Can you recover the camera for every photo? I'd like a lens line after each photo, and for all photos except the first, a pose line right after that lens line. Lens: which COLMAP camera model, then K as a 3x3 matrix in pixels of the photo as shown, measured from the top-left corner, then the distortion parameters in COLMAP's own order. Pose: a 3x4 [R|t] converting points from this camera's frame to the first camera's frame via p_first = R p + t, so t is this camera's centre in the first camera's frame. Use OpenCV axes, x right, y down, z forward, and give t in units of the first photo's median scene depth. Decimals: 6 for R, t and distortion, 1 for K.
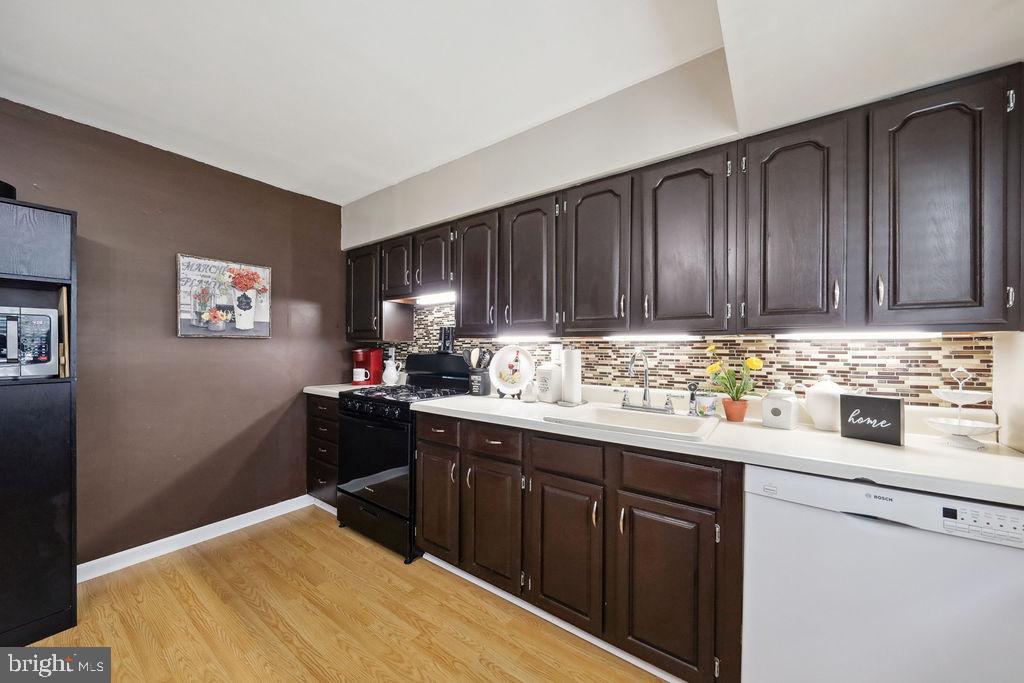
lens RADIAL K [[362.2, 0, 511.8], [0, 362.2, 349.3], [0, 0, 1]] dist [-0.001517, -0.000097]
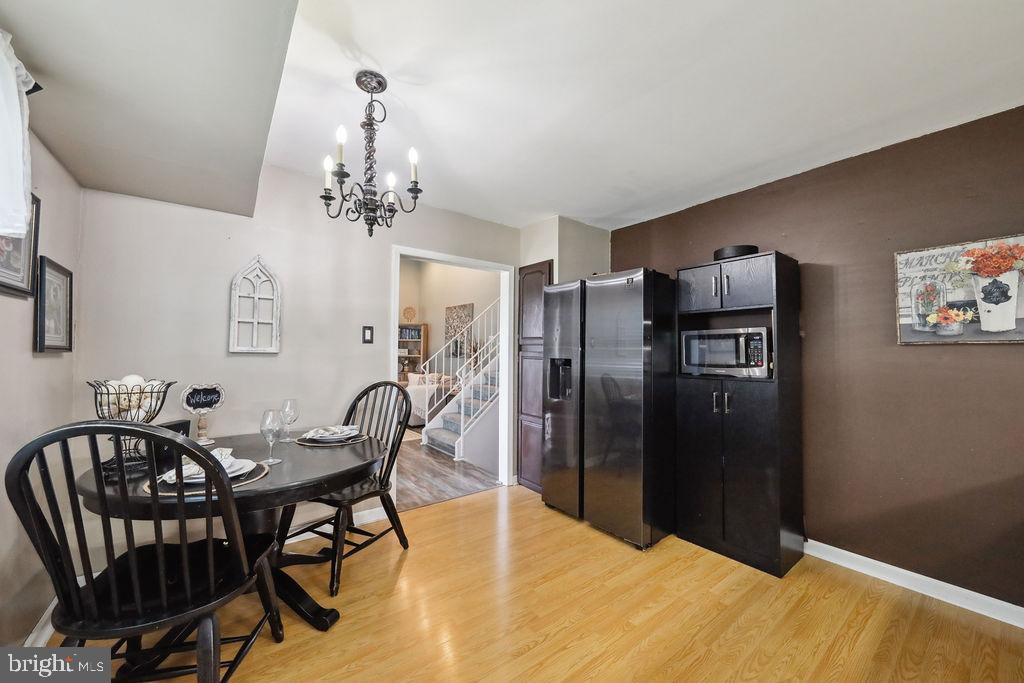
lens RADIAL K [[383.1, 0, 512.0], [0, 383.1, 341.5], [0, 0, 1]] dist [-0.000728, -0.000147]
pose [[-0.292796, -0.034359, -0.955558, 0.254738], [-0.011535, 0.999408, -0.032401, -0.000783], [0.956105, 0.001536, -0.293019, 0.350380]]
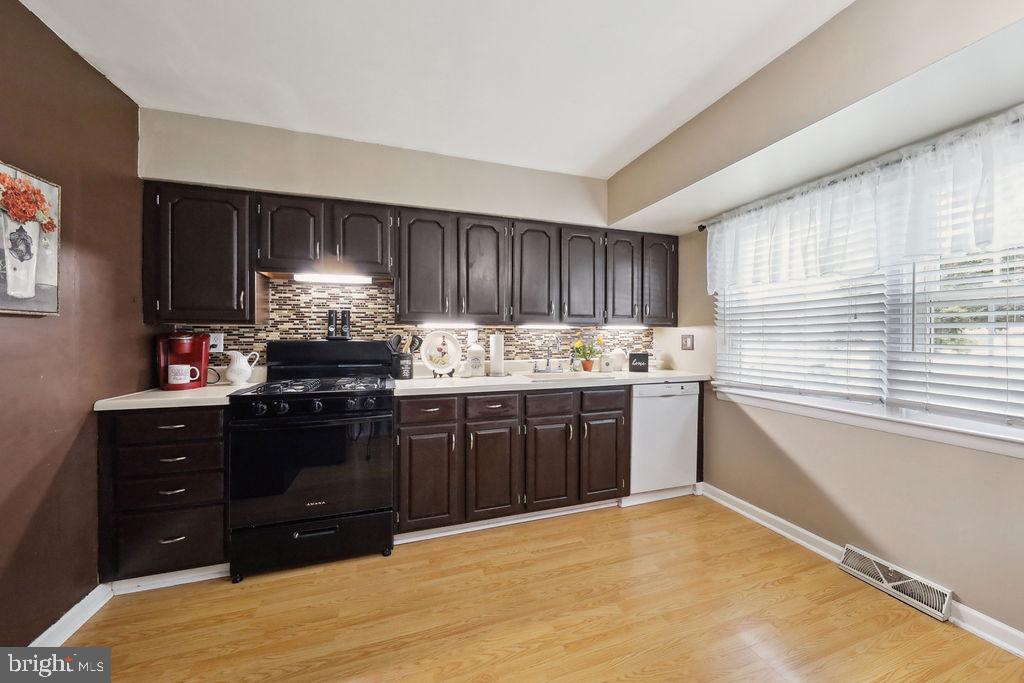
lens RADIAL K [[365.8, 0, 513.9], [0, 365.8, 339.9], [0, 0, 1]] dist [-0.001957, -0.000331]
pose [[0.579720, -0.015723, 0.814664, -0.816785], [0.004643, 0.999861, 0.015993, -0.000670], [-0.814802, -0.005489, 0.579713, 0.146052]]
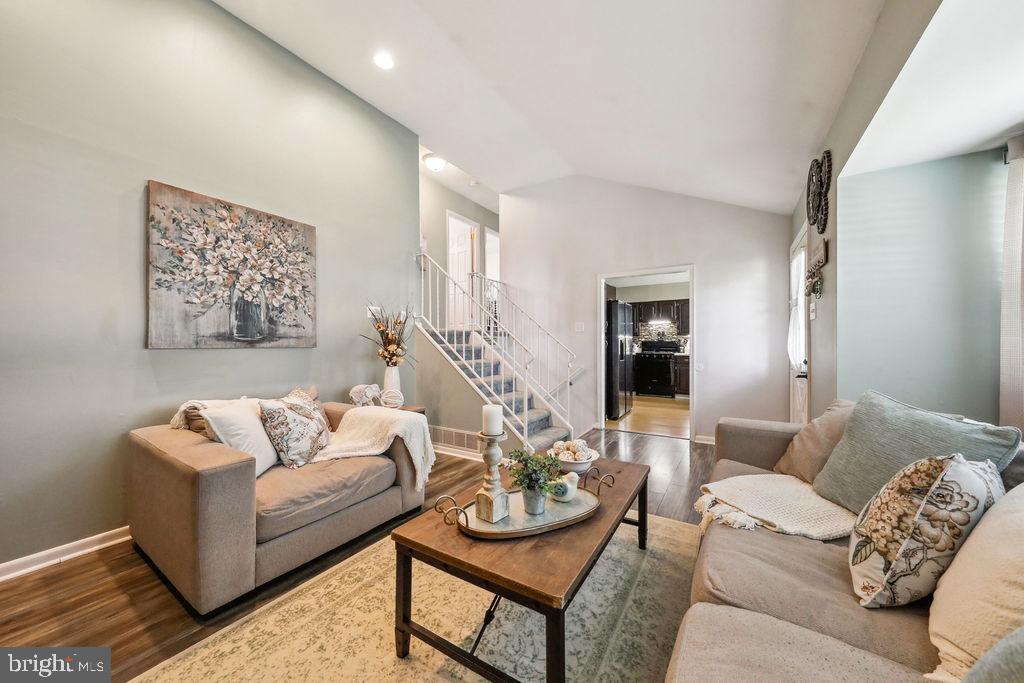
lens RADIAL K [[365.8, 0, 513.9], [0, 365.8, 339.9], [0, 0, 1]] dist [-0.001957, -0.000331]
pose [[0.996811, -0.005437, 0.079614, -1.957564], [0.006144, 0.999944, -0.008634, 0.028658], [-0.079563, 0.009096, 0.996788, -2.259381]]
